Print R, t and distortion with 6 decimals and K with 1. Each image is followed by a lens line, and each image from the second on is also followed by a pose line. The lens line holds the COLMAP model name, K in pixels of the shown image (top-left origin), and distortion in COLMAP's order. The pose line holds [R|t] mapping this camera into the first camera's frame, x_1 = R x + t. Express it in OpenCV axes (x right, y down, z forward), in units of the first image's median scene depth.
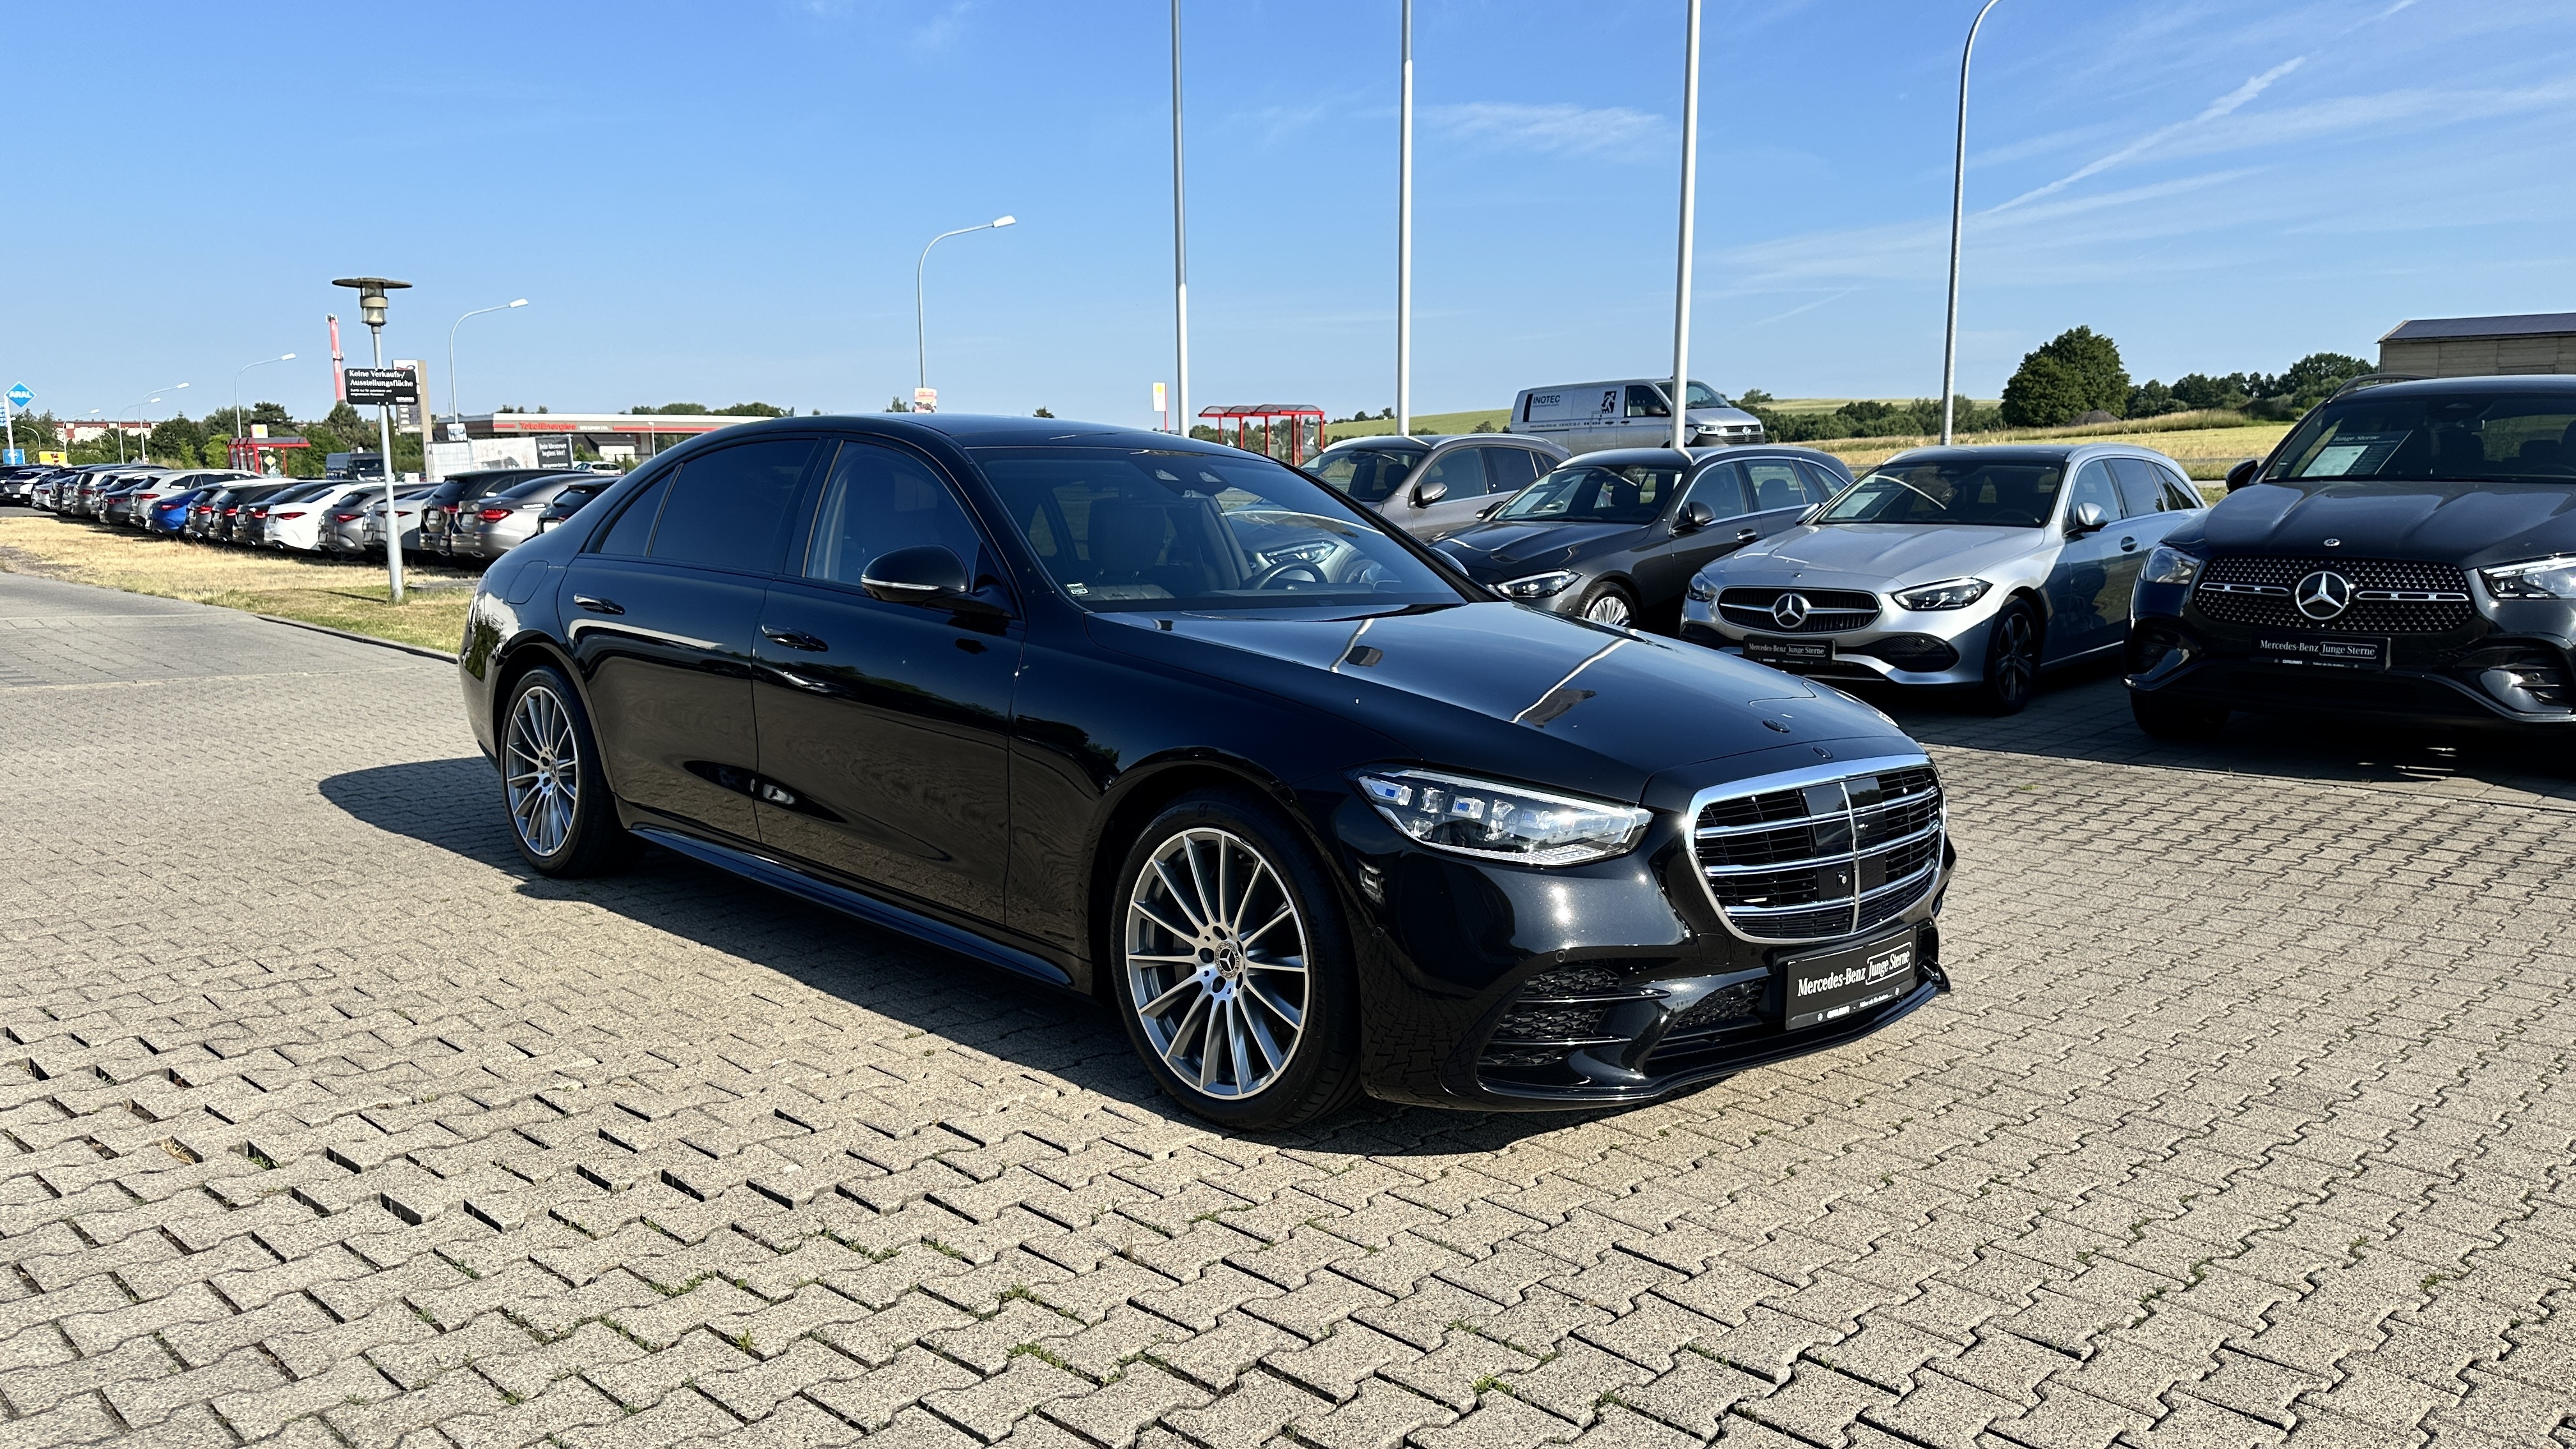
lens RADIAL K [[1807.4, 0, 1293.4], [0, 1807.4, 733.5], [0, 0, 1]] dist [0.032949, -0.054653]
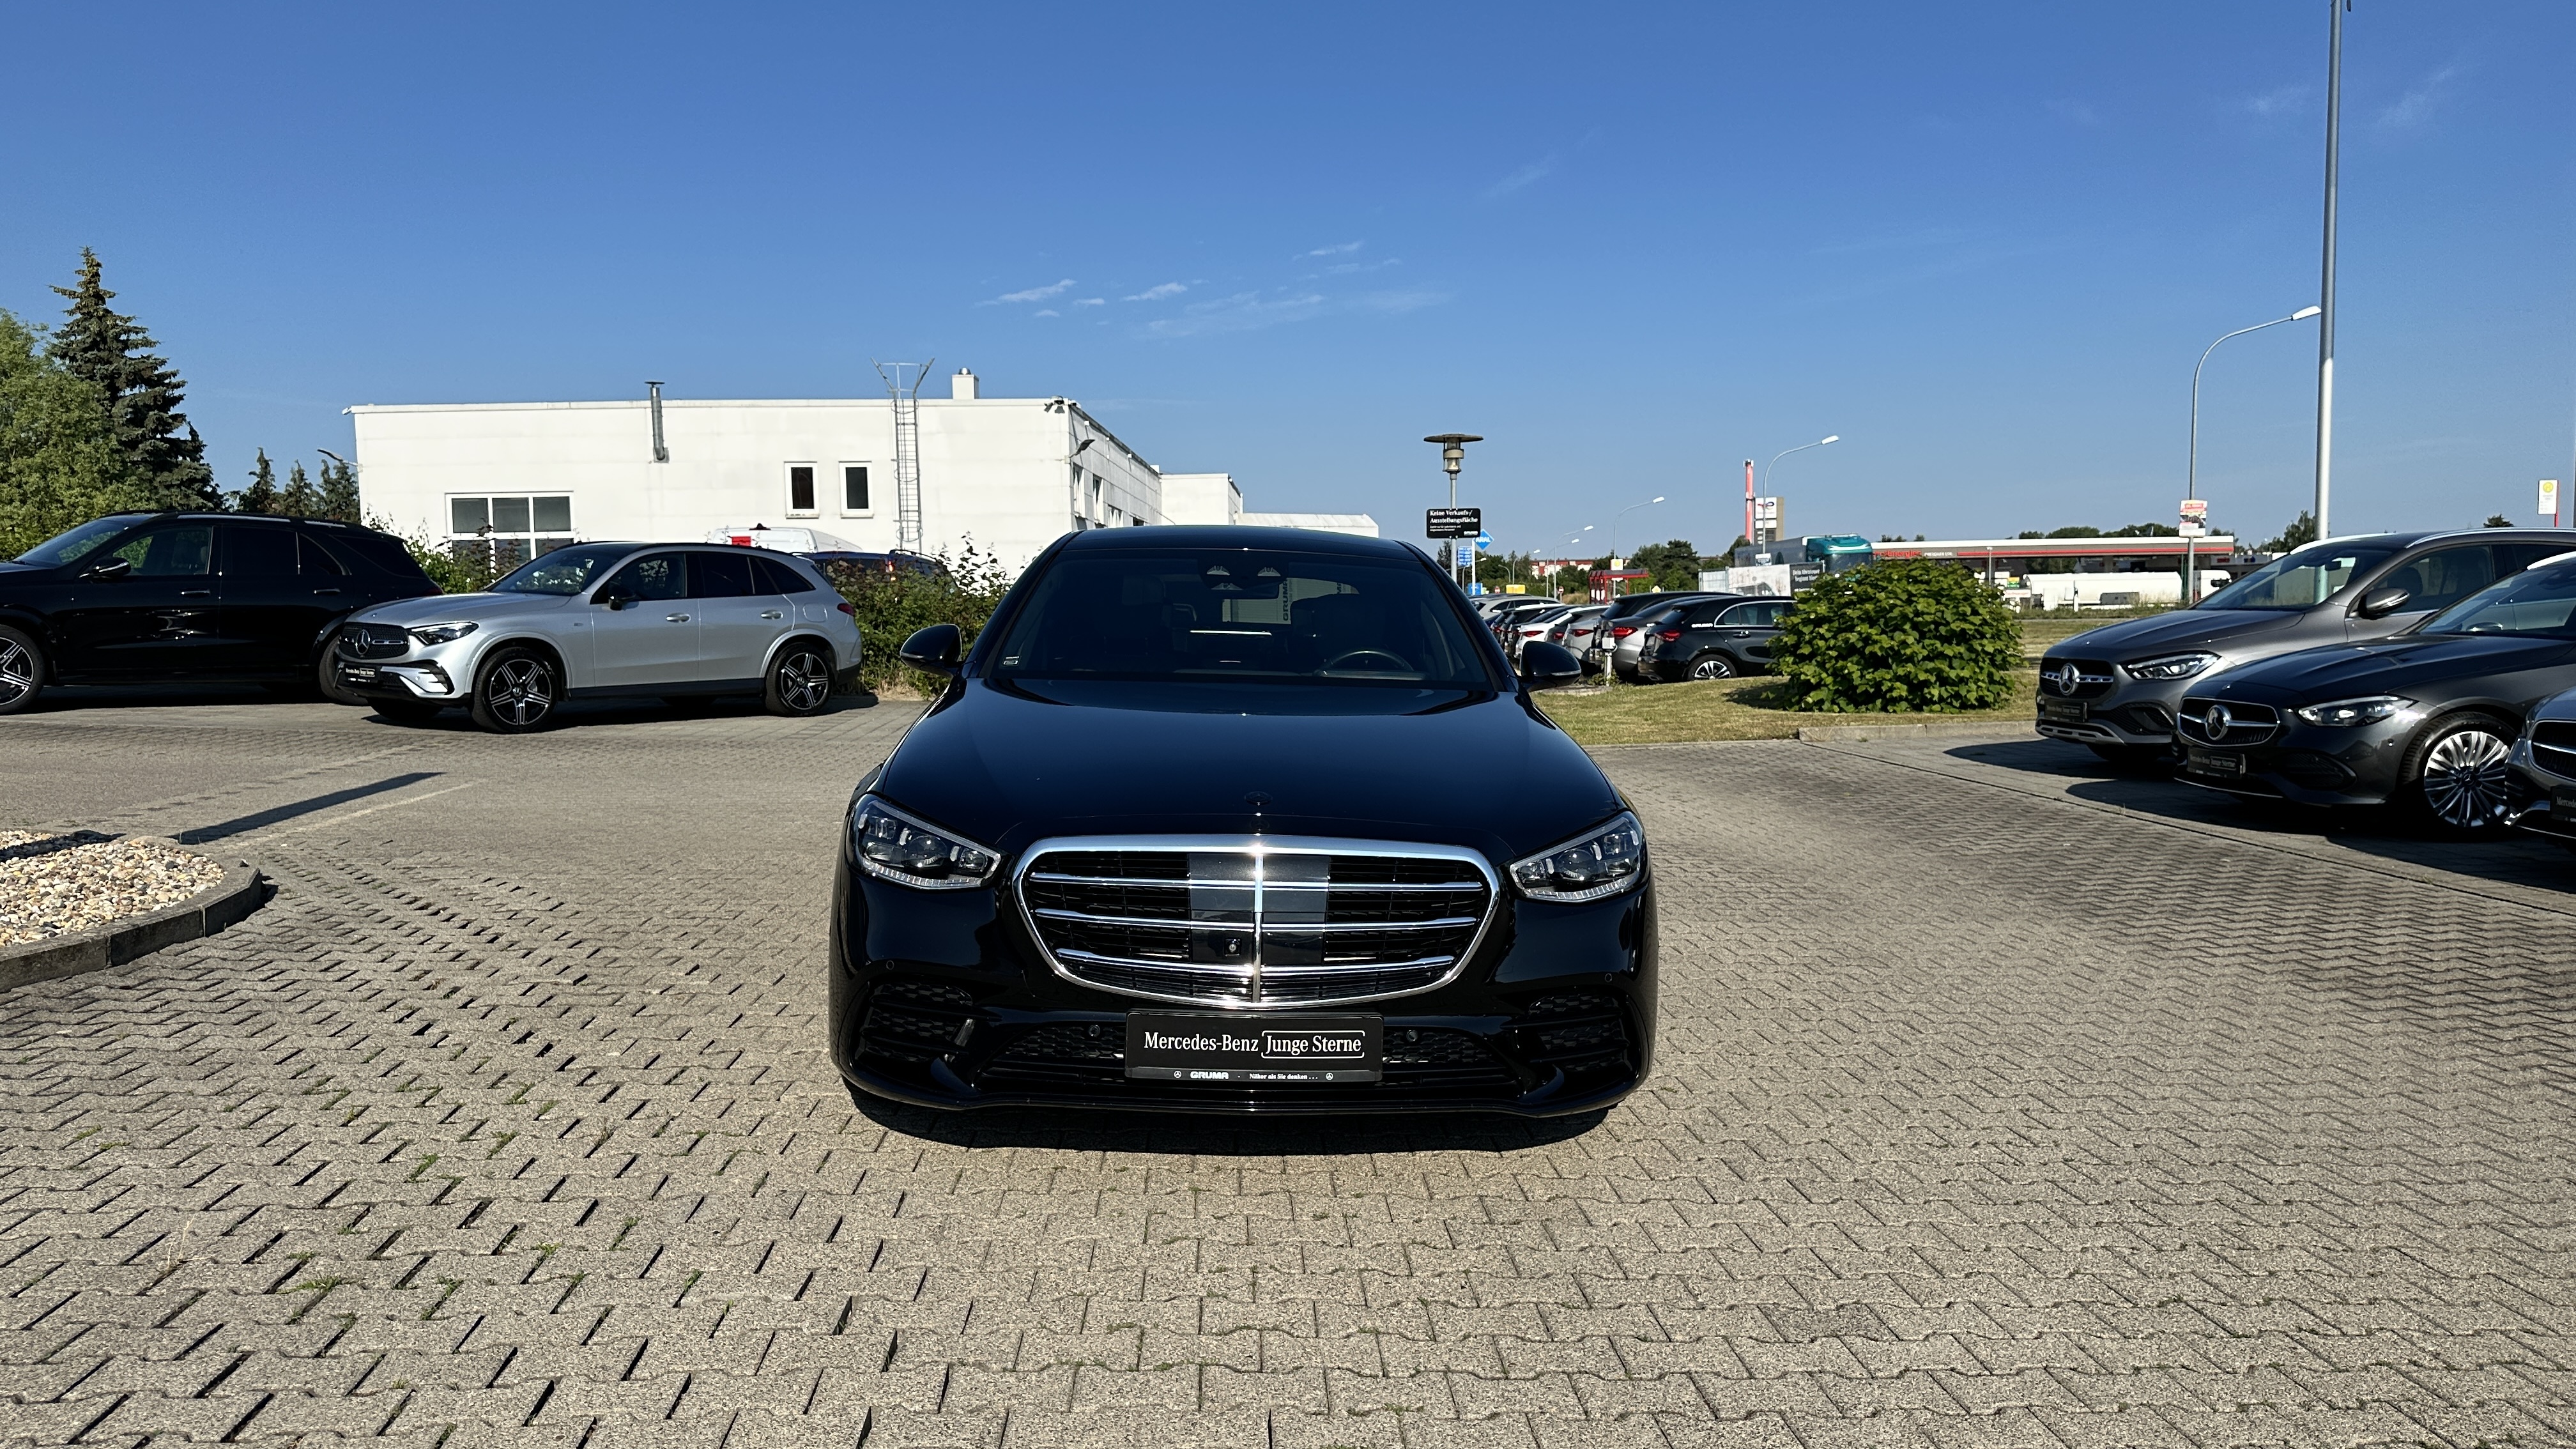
lens RADIAL K [[1787.0, 0, 1288.0], [0, 1787.0, 724.5], [0, 0, 1]] dist [0.103180, -0.143912]
pose [[0.743946, 0.039748, -0.667057, 0.323128], [-0.088165, 0.995341, -0.039018, -0.002717], [0.662398, 0.087838, 0.743984, 0.082410]]
